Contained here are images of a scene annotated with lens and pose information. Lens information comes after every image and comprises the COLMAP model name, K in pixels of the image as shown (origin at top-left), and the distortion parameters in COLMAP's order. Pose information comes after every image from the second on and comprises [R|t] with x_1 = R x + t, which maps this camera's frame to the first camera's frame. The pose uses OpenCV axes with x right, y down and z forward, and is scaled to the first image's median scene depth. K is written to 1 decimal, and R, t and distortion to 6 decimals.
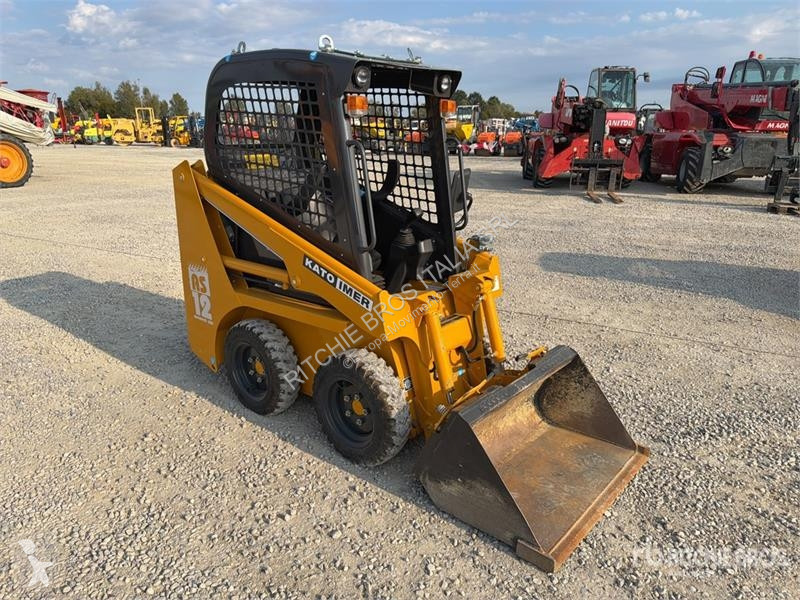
lens RADIAL K [[562.0, 0, 400.3], [0, 562.0, 294.2], [0, 0, 1]] dist [0.032952, -0.041438]
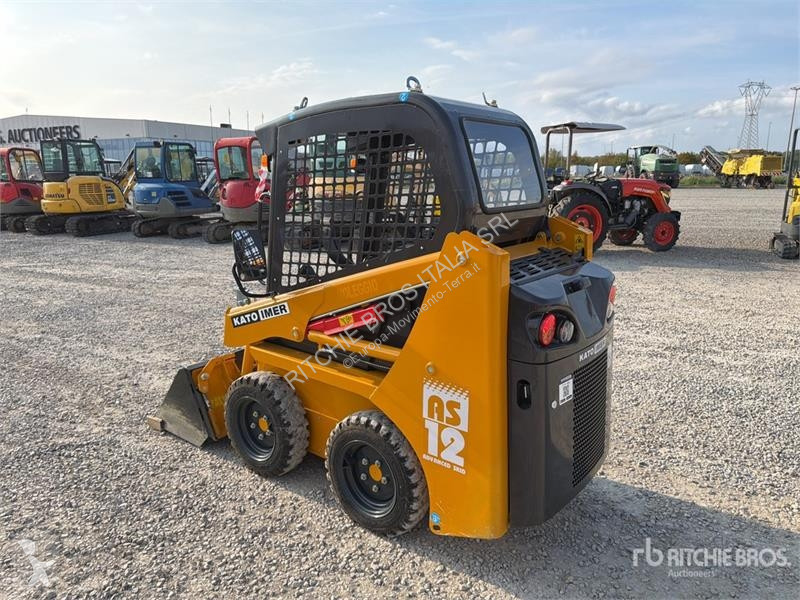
lens RADIAL K [[555.7, 0, 389.4], [0, 555.7, 296.4], [0, 0, 1]] dist [0.070037, -0.100815]
pose [[0.999747, -0.005394, -0.021824, -0.517190], [0.003322, 0.995578, -0.093878, -0.116794], [0.022234, 0.093781, 0.995345, 0.416432]]
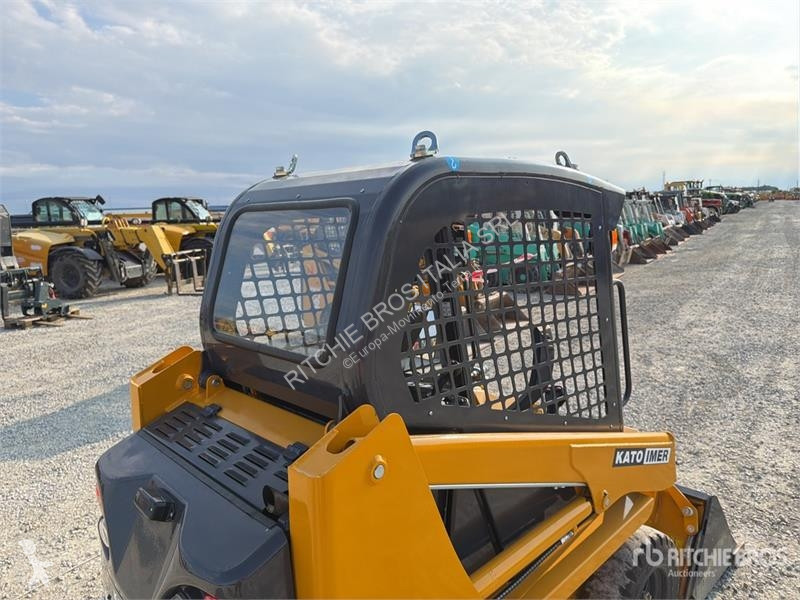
lens RADIAL K [[562.0, 0, 400.3], [0, 562.0, 294.2], [0, 0, 1]] dist [0.032952, -0.041438]
pose [[0.108538, -0.150312, 0.982663, -0.856966], [0.330054, 0.937877, 0.107006, -0.413233], [-0.937701, 0.312717, 0.151406, 1.095222]]
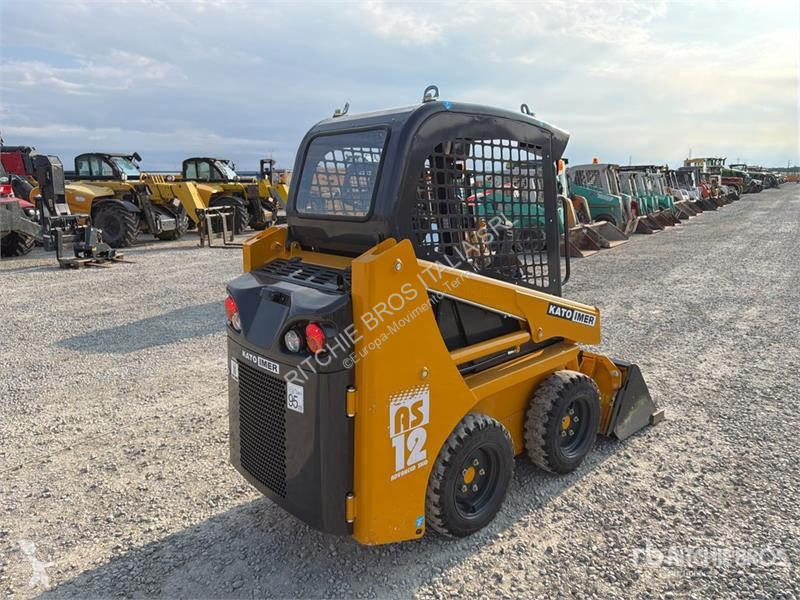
lens RADIAL K [[555.7, 0, 389.4], [0, 555.7, 296.4], [0, 0, 1]] dist [0.070037, -0.100815]
pose [[0.157344, -0.199288, 0.967226, -1.239710], [0.299728, 0.942863, 0.145510, -0.328103], [-0.940960, 0.267009, 0.208086, 1.073471]]
